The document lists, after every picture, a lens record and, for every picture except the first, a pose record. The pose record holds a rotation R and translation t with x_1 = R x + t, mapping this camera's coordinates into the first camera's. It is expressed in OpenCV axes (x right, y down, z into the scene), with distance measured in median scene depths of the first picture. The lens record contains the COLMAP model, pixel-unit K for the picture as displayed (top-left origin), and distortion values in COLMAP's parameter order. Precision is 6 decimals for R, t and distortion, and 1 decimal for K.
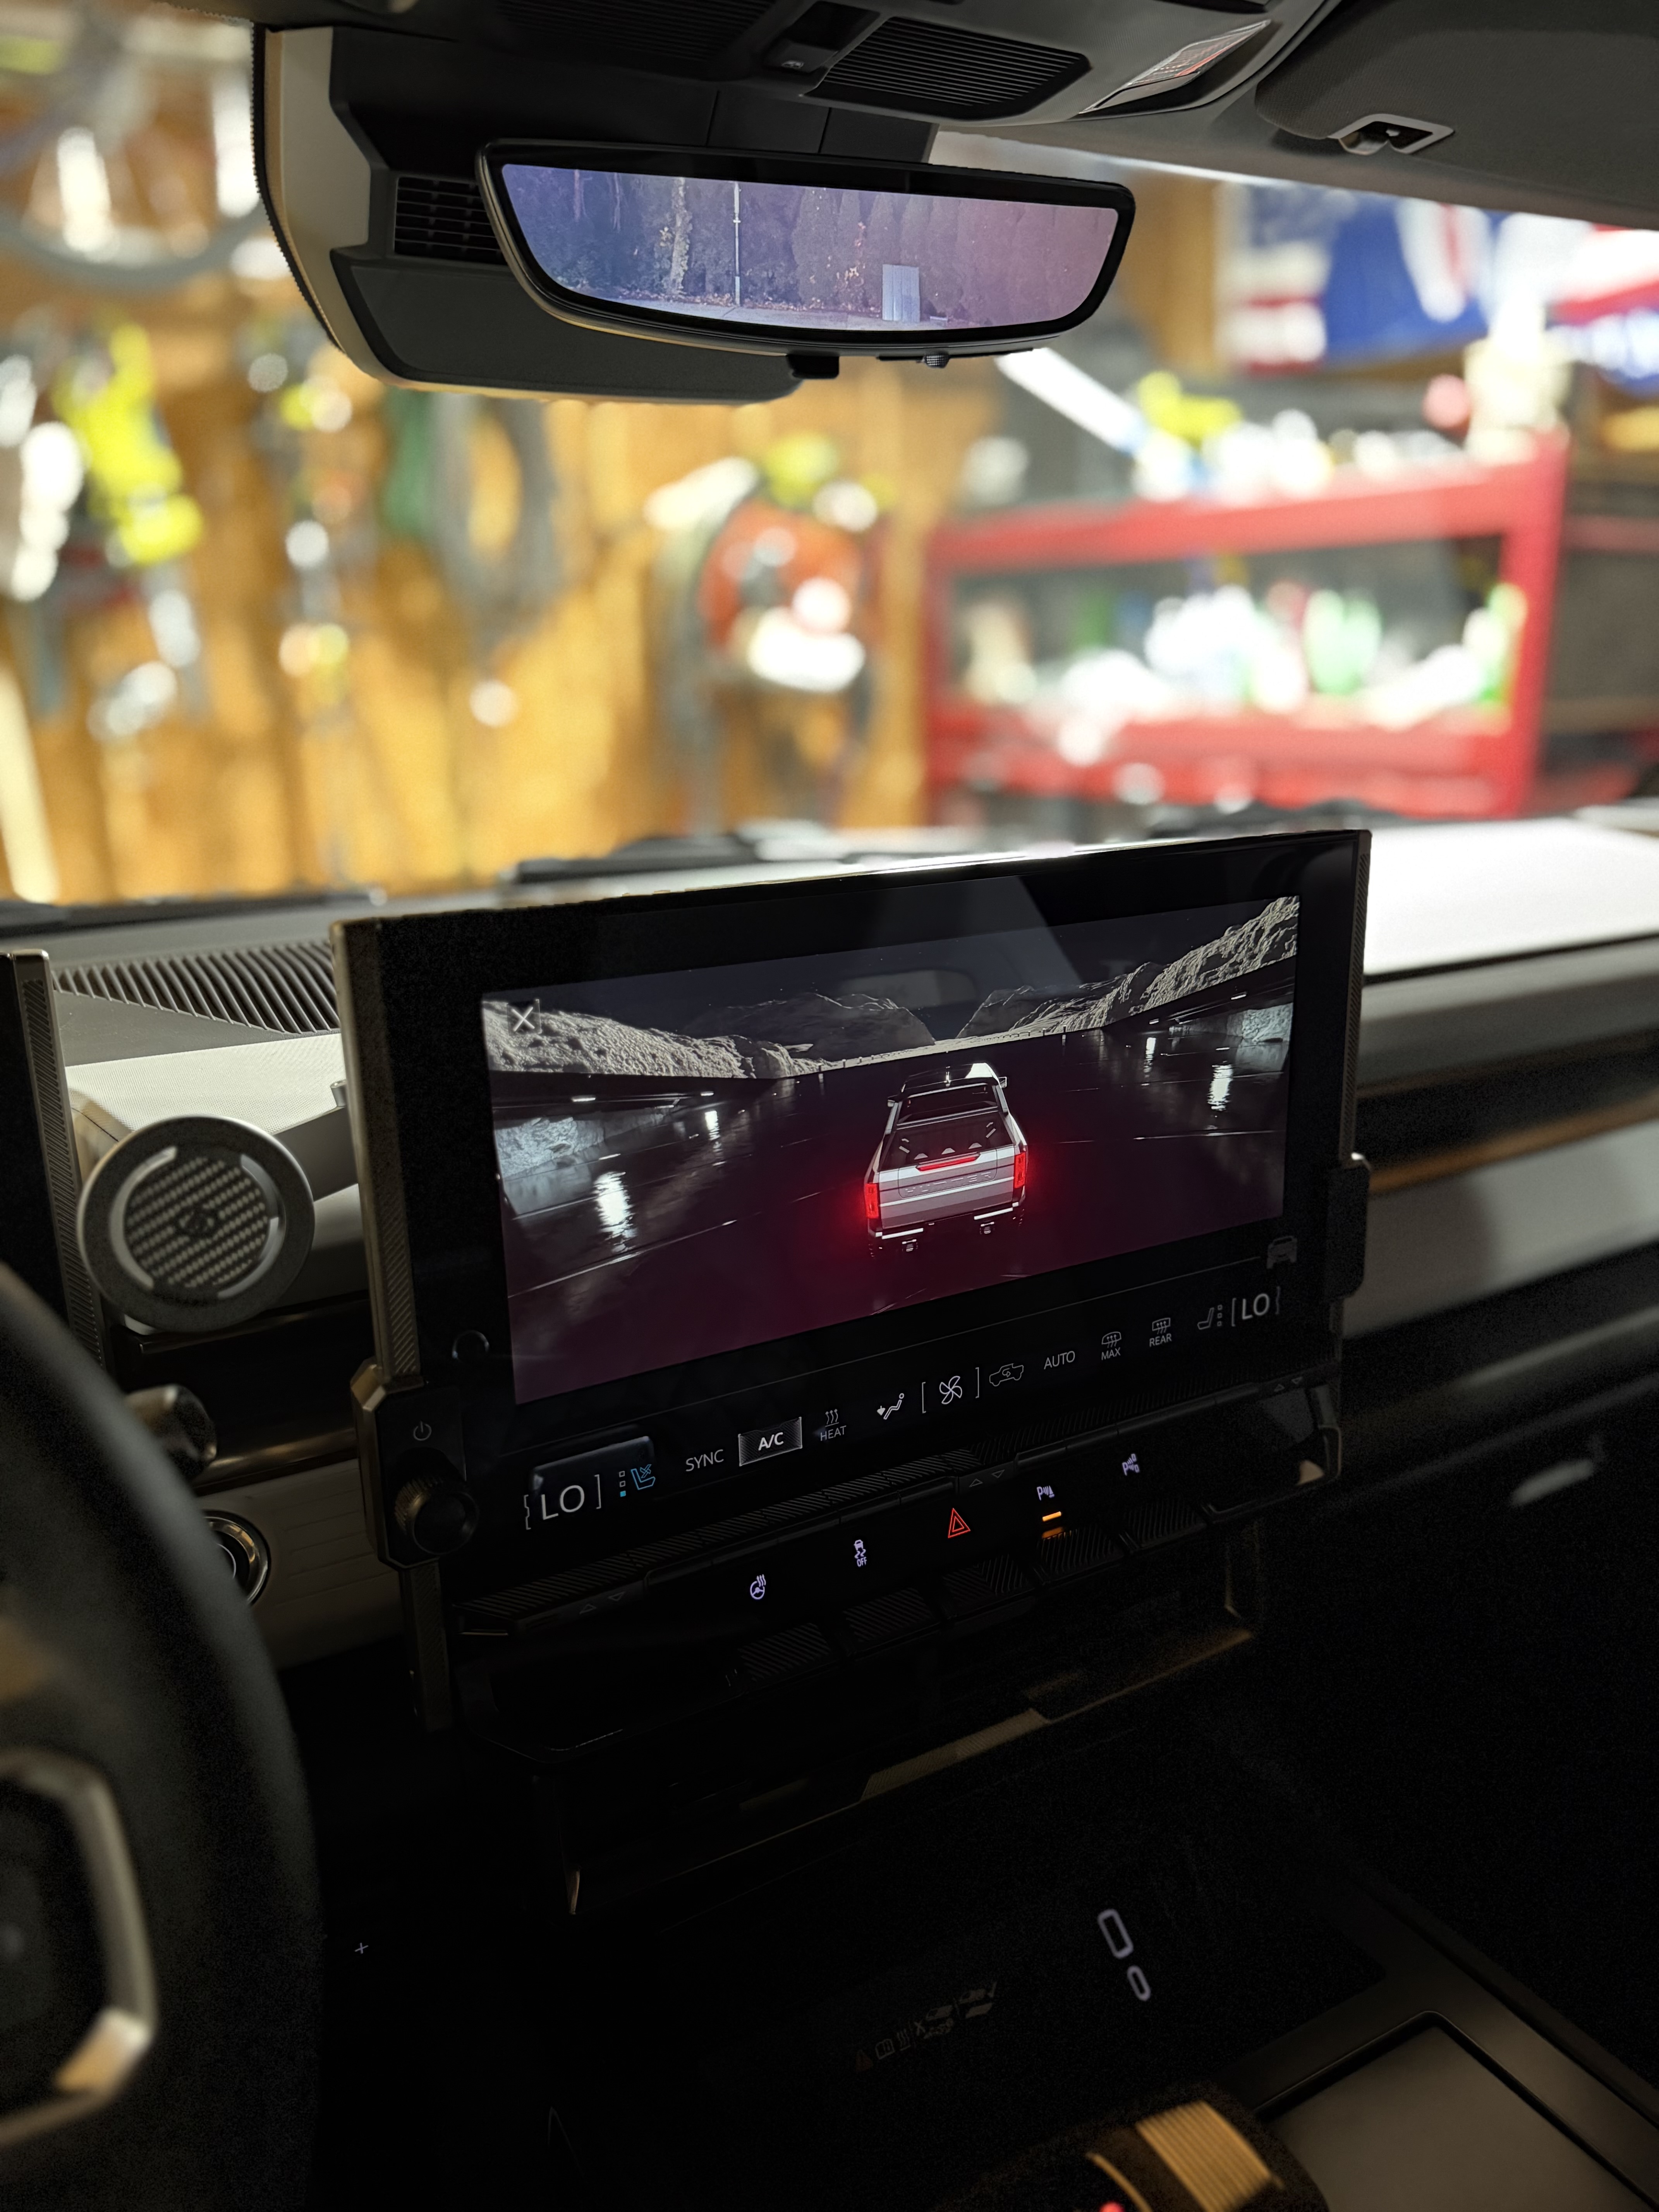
lens RADIAL K [[1528.2, 0, 868.1], [0, 1528.2, 1144.9], [0, 0, 1]] dist [0.003158, 0.001604]
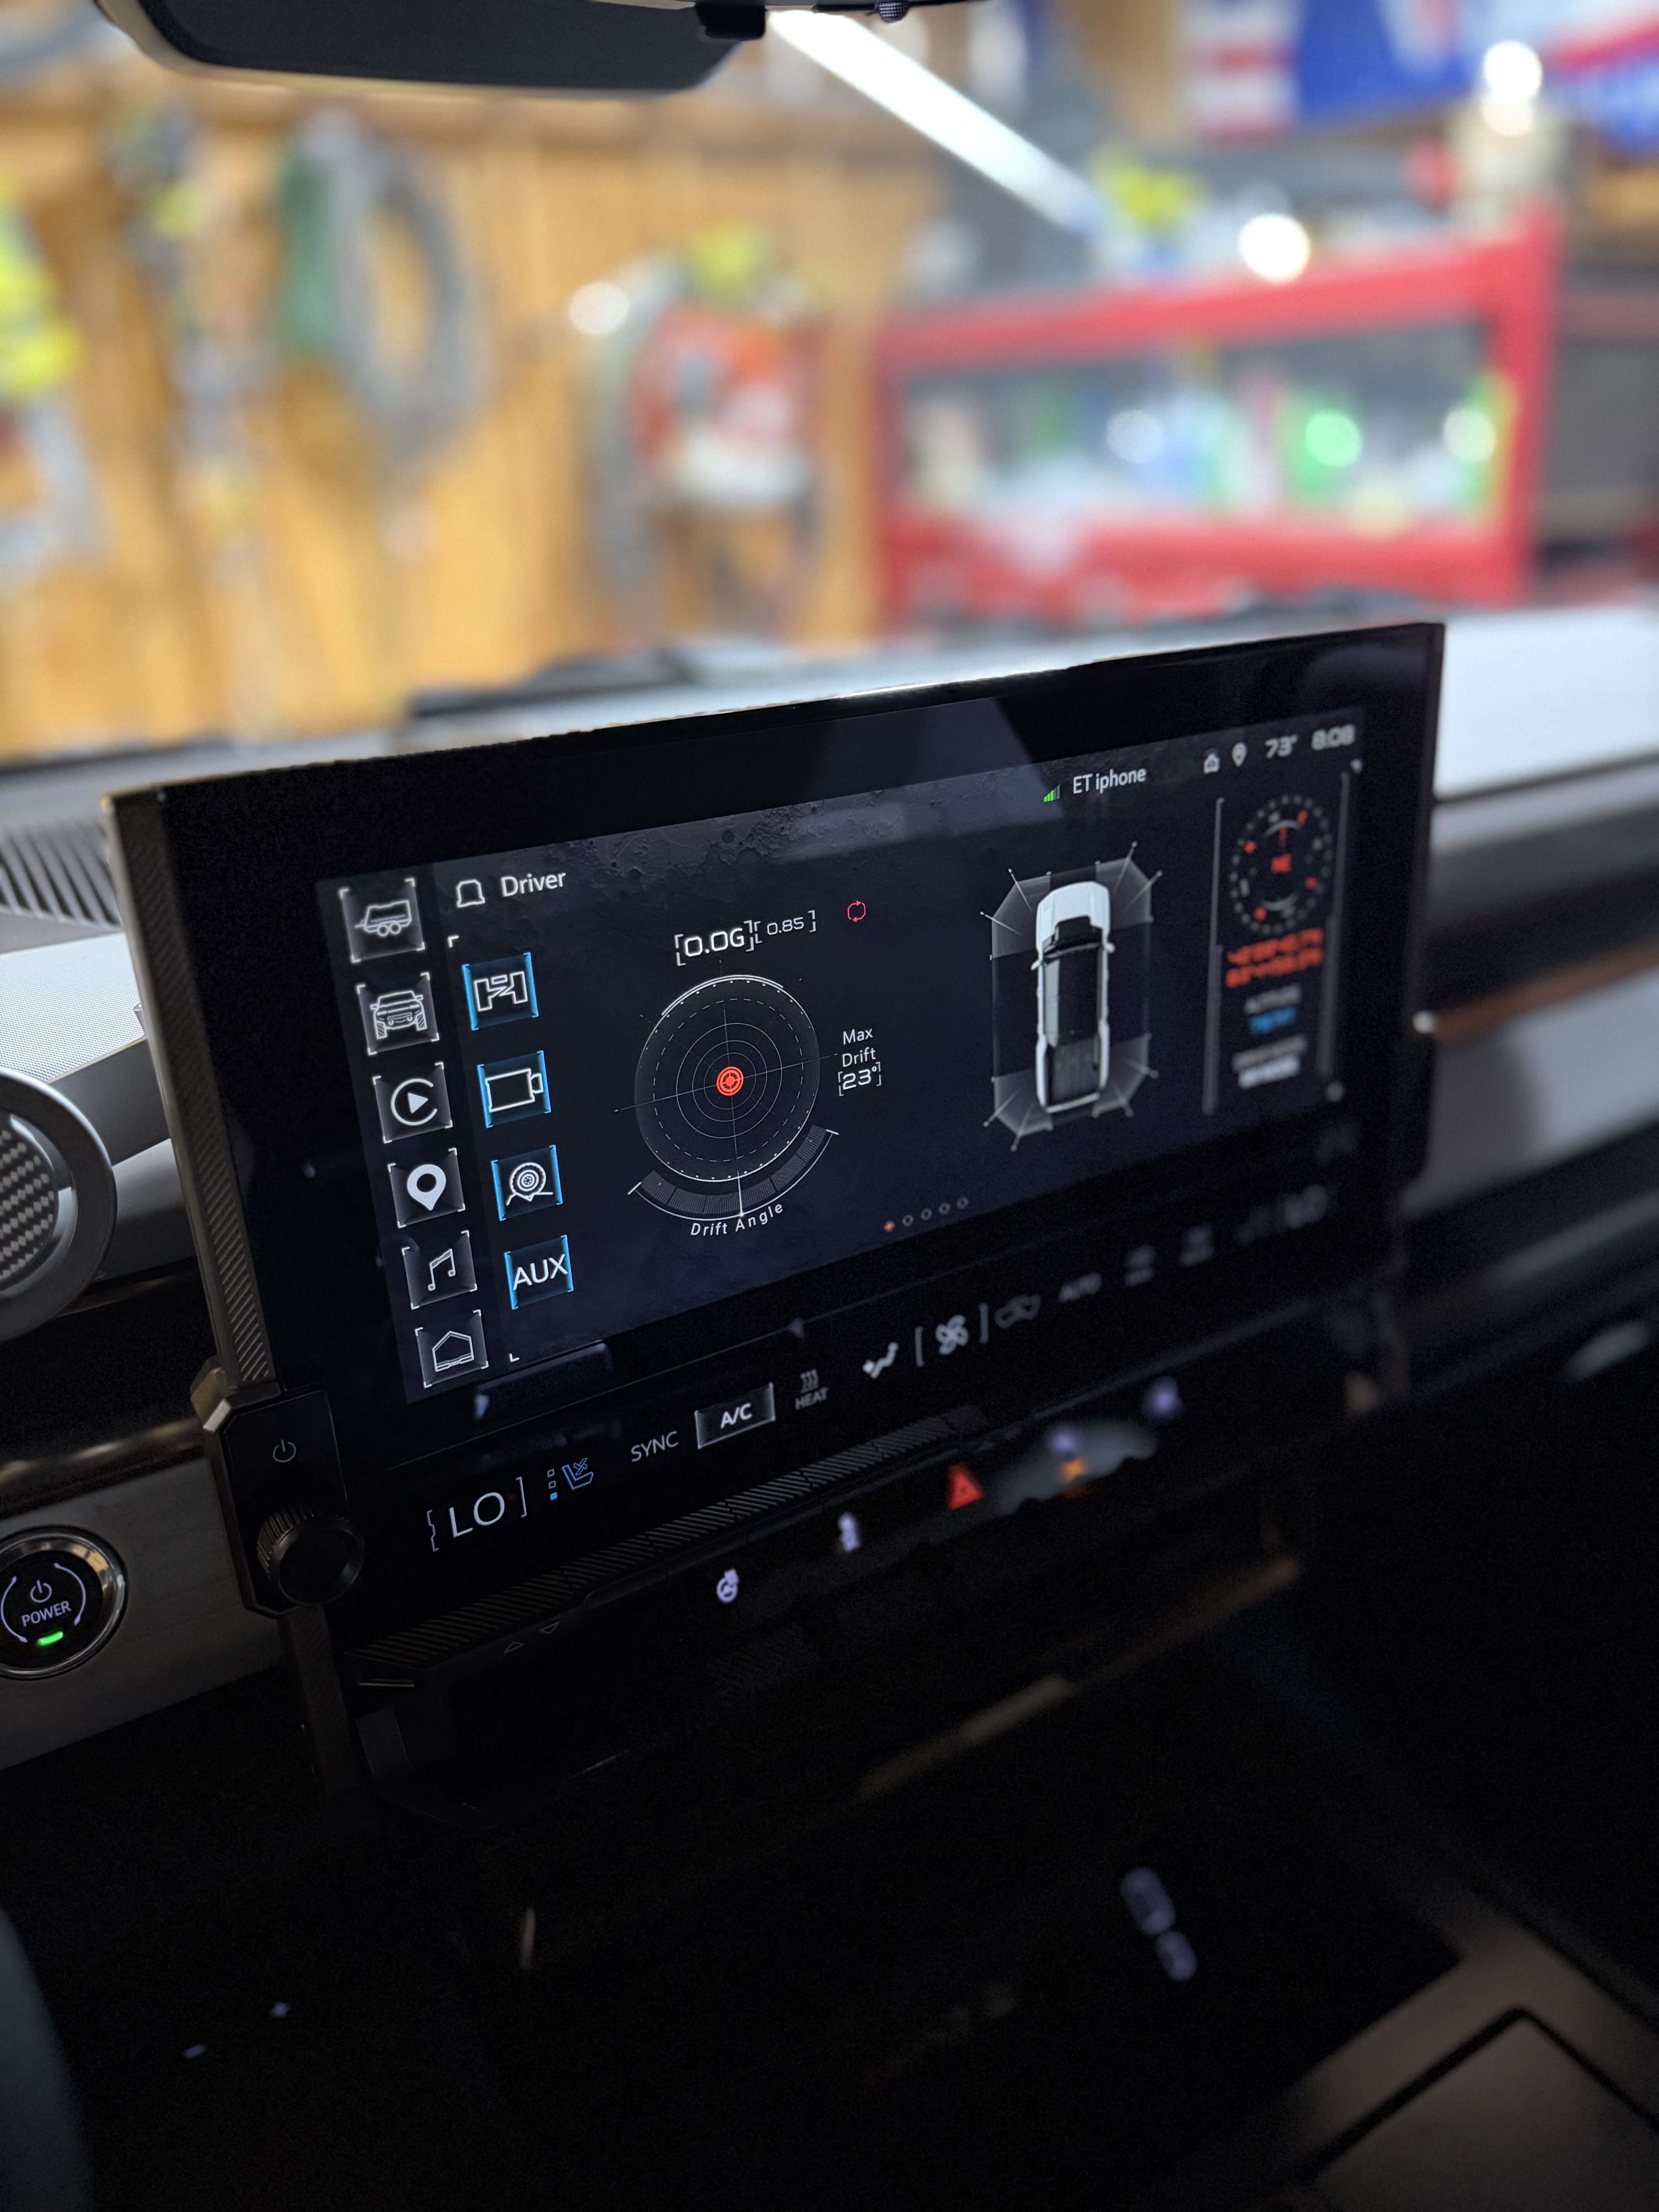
lens RADIAL K [[1546.8, 0, 829.5], [0, 1546.8, 1106.0], [0, 0, 1]] dist [-0.001656, -0.030469]
pose [[0.999298, -0.037339, -0.003094, -0.004144], [0.037467, 0.996287, 0.077517, -0.025773], [0.000188, -0.077579, 0.996986, 0.158350]]
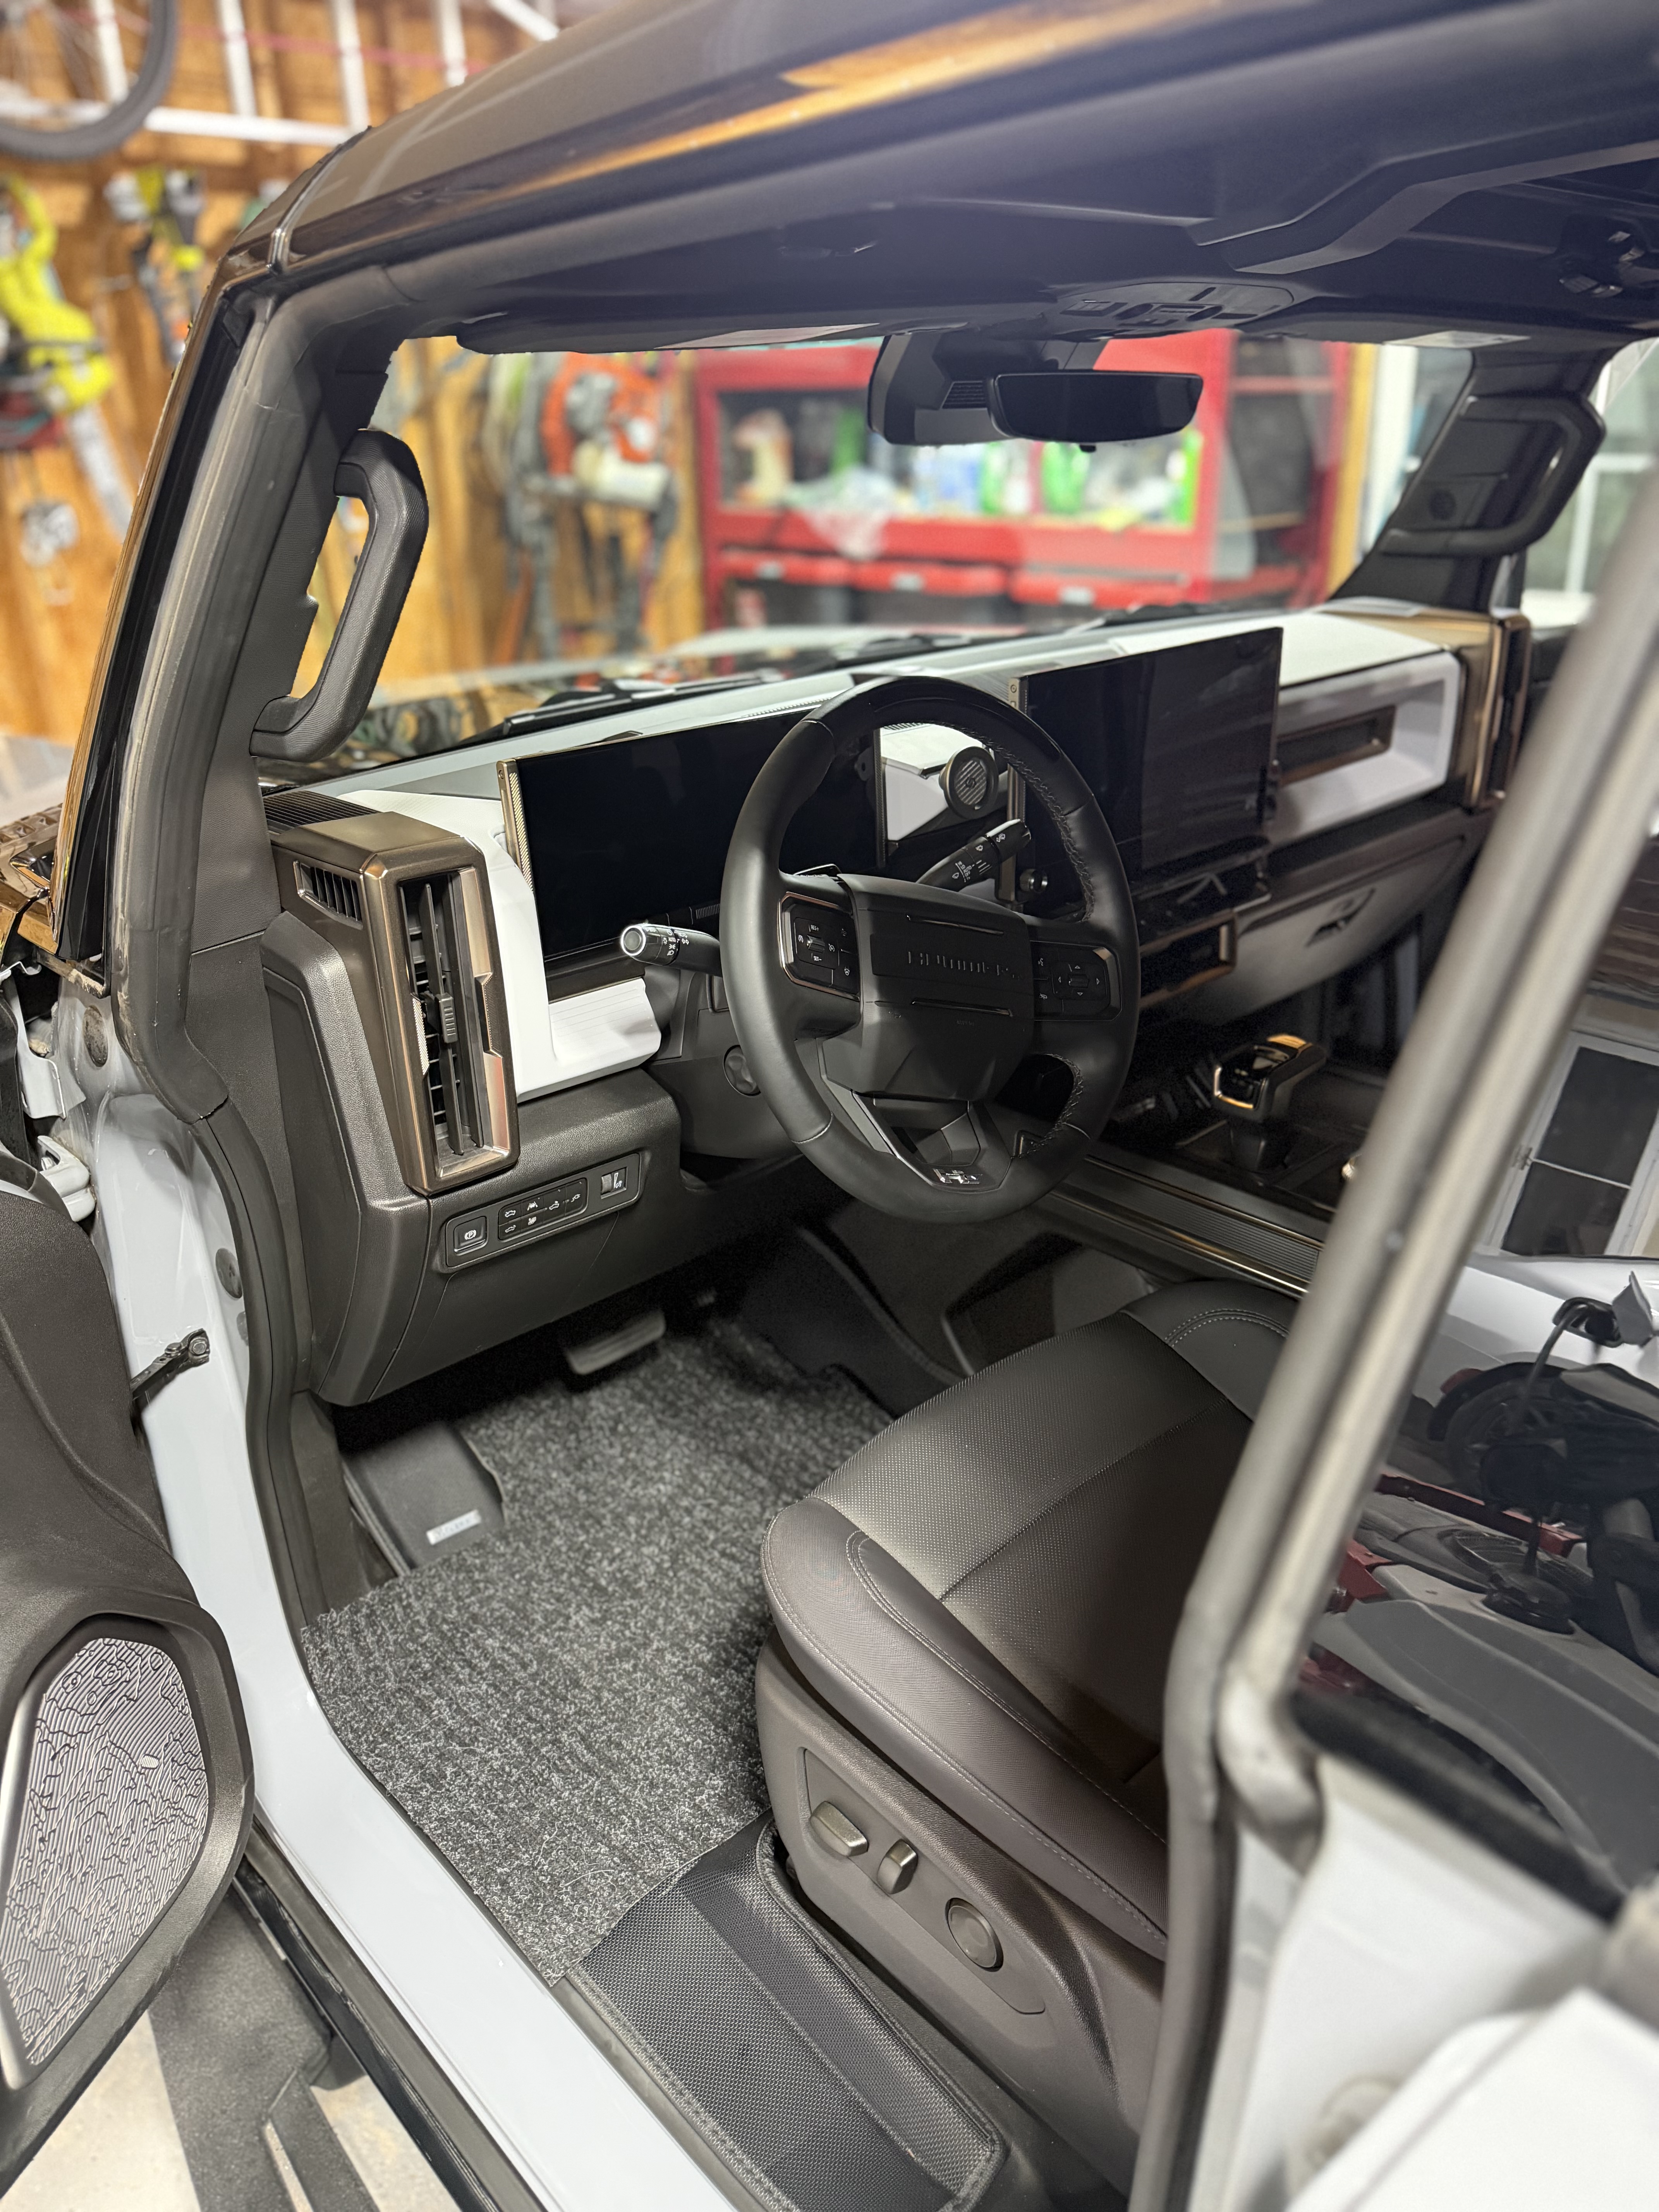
lens RADIAL K [[1546.8, 0, 829.5], [0, 1546.8, 1106.0], [0, 0, 1]] dist [-0.001656, -0.030469]
pose [[0.971331, -0.106685, 0.212447, -1.030947], [0.083186, 0.989682, 0.116657, 0.216455], [-0.222700, -0.095640, 0.970184, -1.371621]]
